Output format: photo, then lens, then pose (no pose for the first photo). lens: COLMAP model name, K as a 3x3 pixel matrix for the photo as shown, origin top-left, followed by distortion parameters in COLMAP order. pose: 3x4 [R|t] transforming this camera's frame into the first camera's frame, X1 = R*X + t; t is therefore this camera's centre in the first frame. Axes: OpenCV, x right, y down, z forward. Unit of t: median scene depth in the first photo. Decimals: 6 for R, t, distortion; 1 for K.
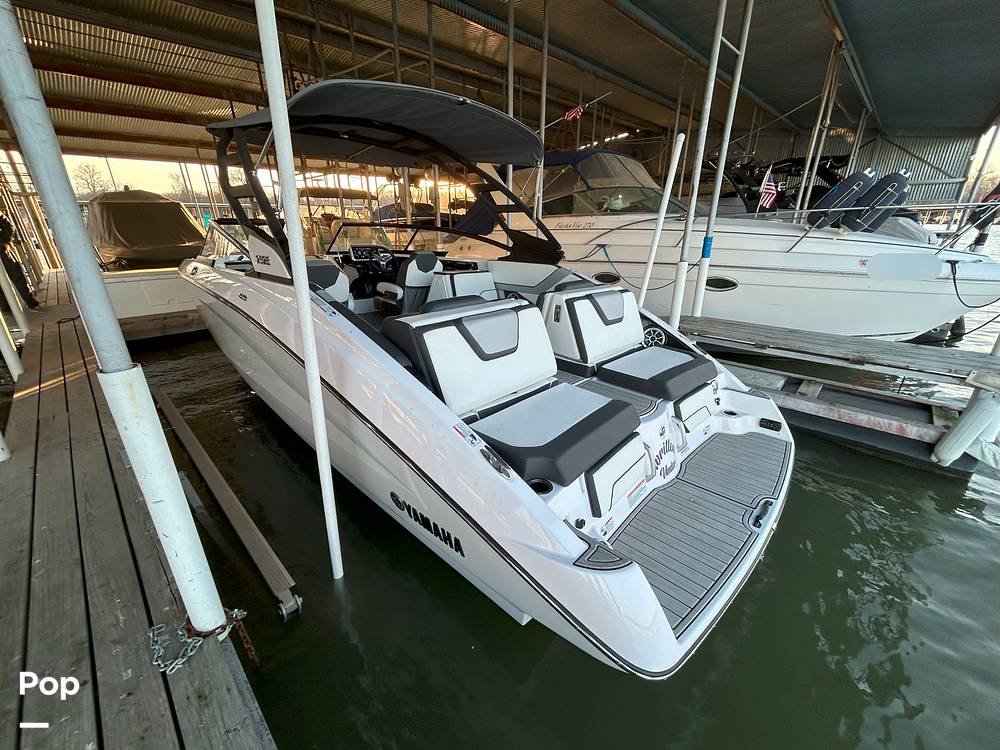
lens RADIAL K [[402.5, 0, 501.1], [0, 402.5, 370.6], [0, 0, 1]] dist [0.001241, 0.001202]
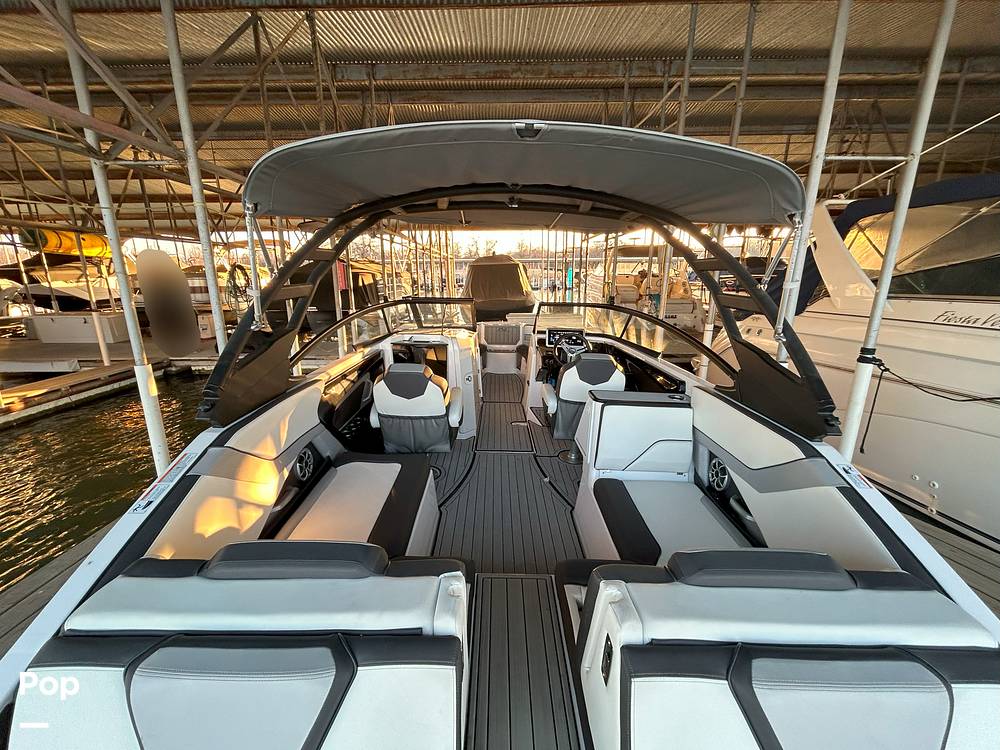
lens RADIAL K [[402.5, 0, 501.1], [0, 402.5, 370.6], [0, 0, 1]] dist [0.001241, 0.001202]
pose [[0.695948, 0.177511, -0.695806, 0.155998], [-0.251056, 0.967964, -0.004164, -0.208067], [0.672776, 0.177584, 0.718218, 0.379387]]
